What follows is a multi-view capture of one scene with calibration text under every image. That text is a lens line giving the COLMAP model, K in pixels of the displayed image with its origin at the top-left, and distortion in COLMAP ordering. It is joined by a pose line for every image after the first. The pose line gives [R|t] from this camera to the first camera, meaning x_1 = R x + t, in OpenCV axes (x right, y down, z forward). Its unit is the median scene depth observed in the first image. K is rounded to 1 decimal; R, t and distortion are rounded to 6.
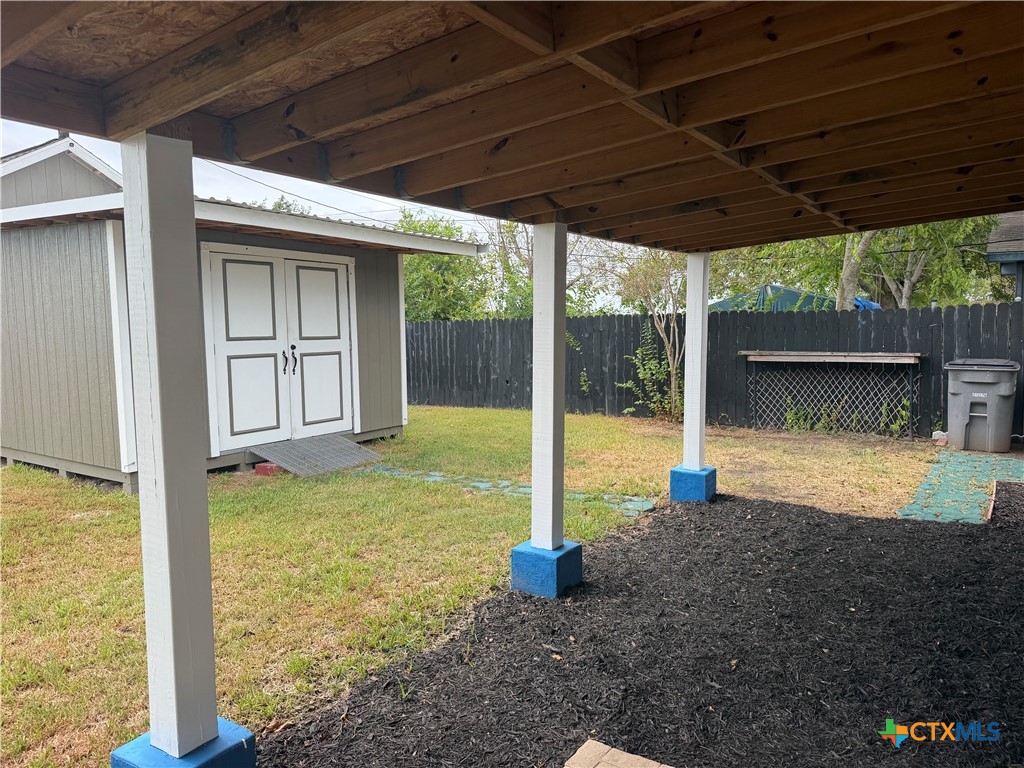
lens RADIAL K [[712.2, 0, 515.3], [0, 712.2, 389.0], [0, 0, 1]] dist [0.008216, -0.000667]
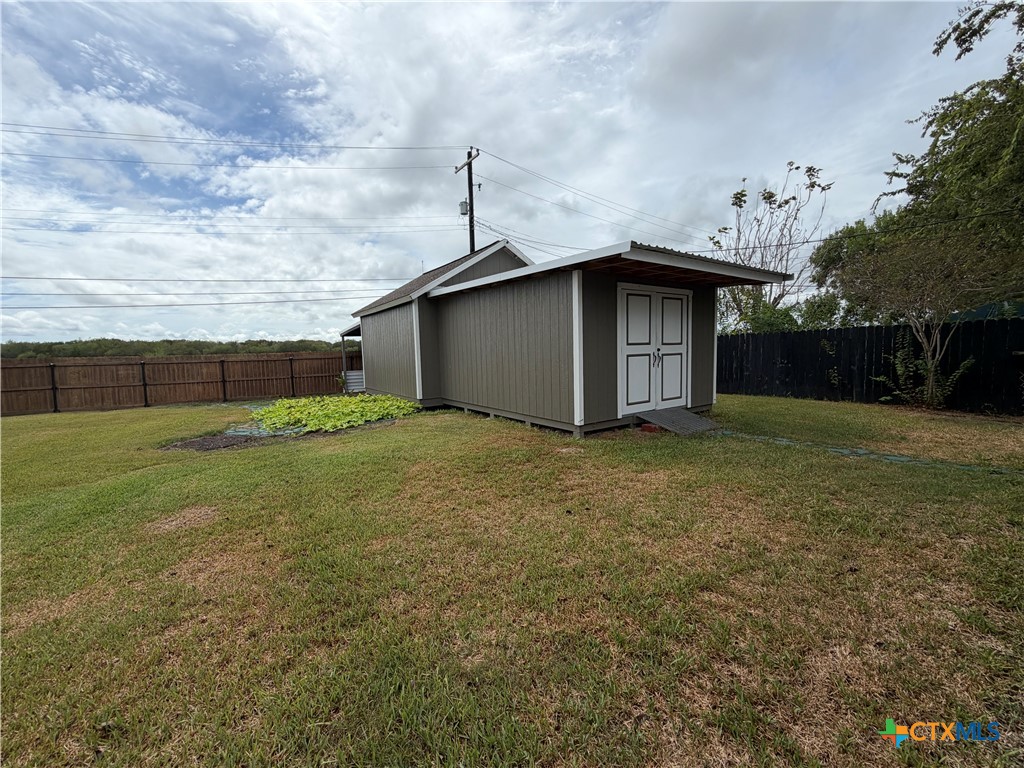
lens RADIAL K [[408.5, 0, 509.9], [0, 408.5, 383.0], [0, 0, 1]] dist [0.017057, 0.001688]
pose [[0.922571, 0.014262, -0.385563, -0.262864], [-0.016025, 0.999871, -0.001358, 0.019247], [0.385494, 0.007431, 0.922681, 0.061001]]
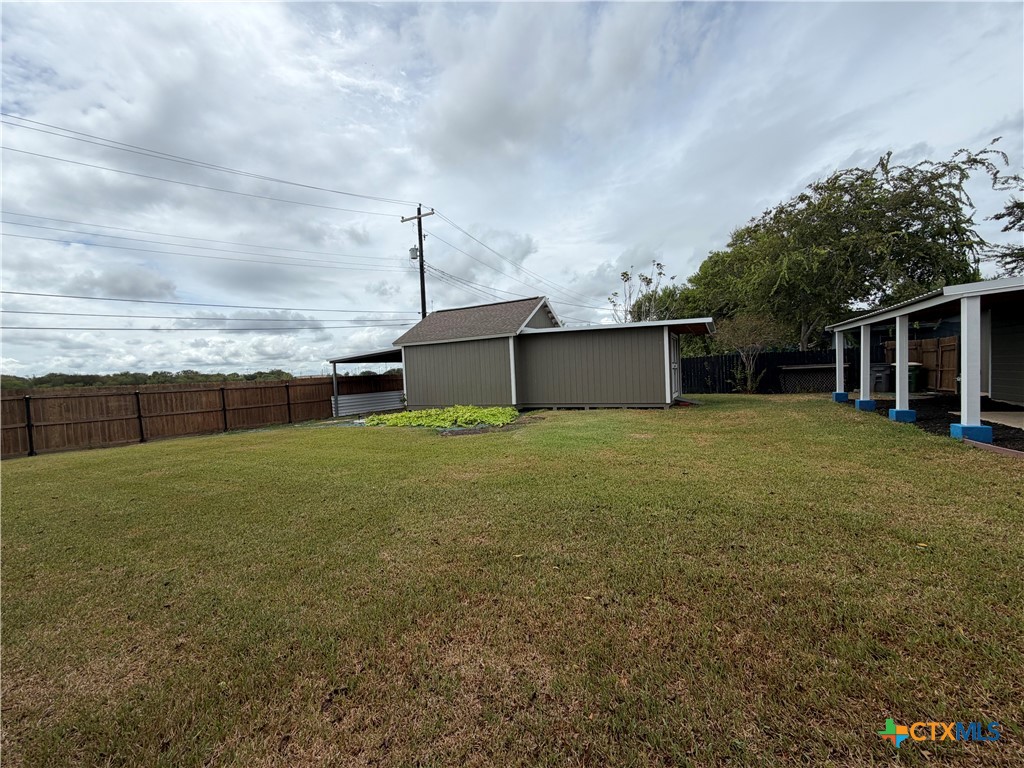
lens RADIAL K [[408.5, 0, 511.2], [0, 408.5, 387.5], [0, 0, 1]] dist [0.017057, 0.001688]
pose [[0.995007, -0.041857, 0.090604, -1.180357], [0.047246, 0.997188, -0.058177, 0.101534], [-0.087914, 0.062167, 0.994186, -0.664805]]
